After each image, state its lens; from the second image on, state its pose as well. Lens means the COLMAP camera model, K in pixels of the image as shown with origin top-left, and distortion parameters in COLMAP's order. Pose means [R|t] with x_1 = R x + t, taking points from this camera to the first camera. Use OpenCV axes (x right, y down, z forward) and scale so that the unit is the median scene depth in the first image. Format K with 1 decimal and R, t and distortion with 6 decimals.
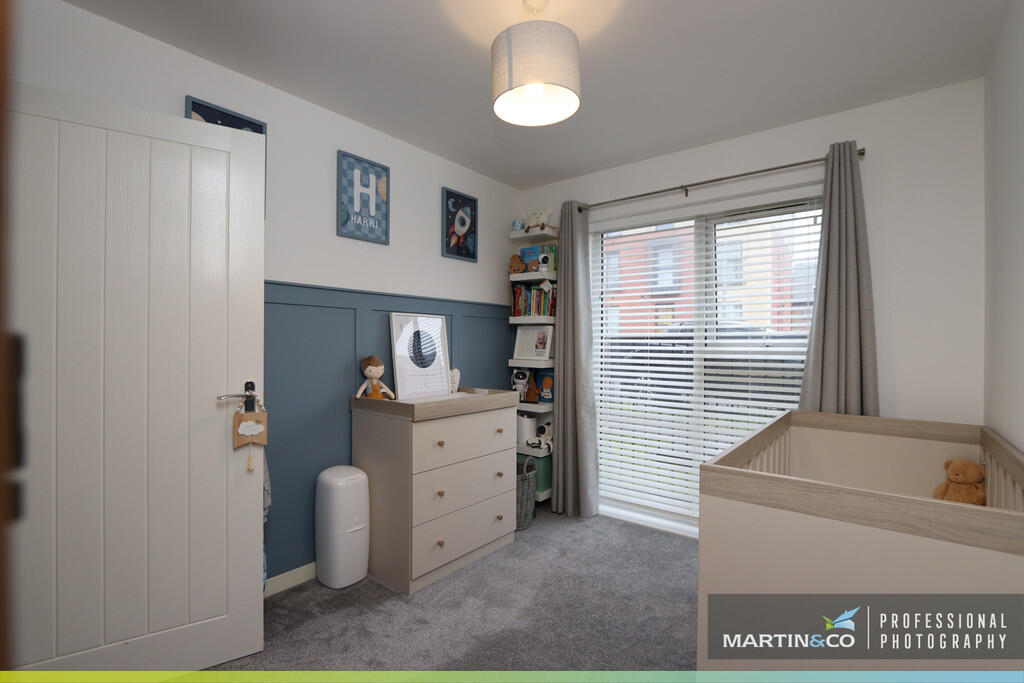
lens RADIAL K [[475.2, 0, 512.0], [0, 475.2, 341.5], [0, 0, 1]] dist [-0.008230, 0.000127]
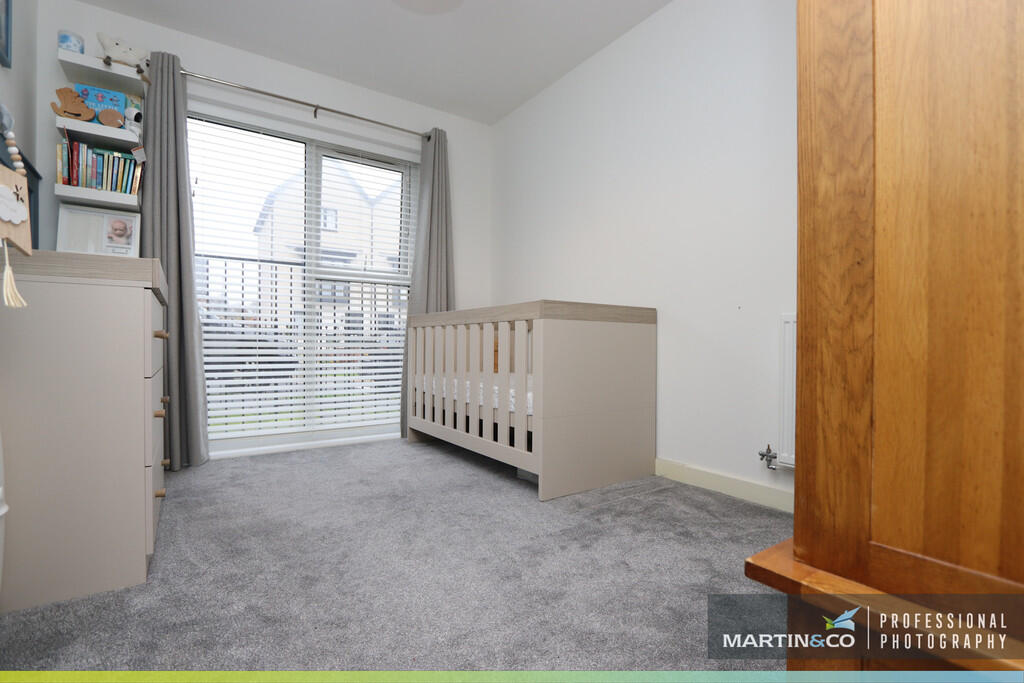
lens RADIAL K [[475.2, 0, 512.0], [0, 475.2, 341.5], [0, 0, 1]] dist [-0.008230, 0.000127]
pose [[0.224178, -0.015288, 0.974428, -0.551152], [0.013756, 0.999827, 0.012521, 0.179643], [-0.974451, 0.010597, 0.224349, 0.329934]]
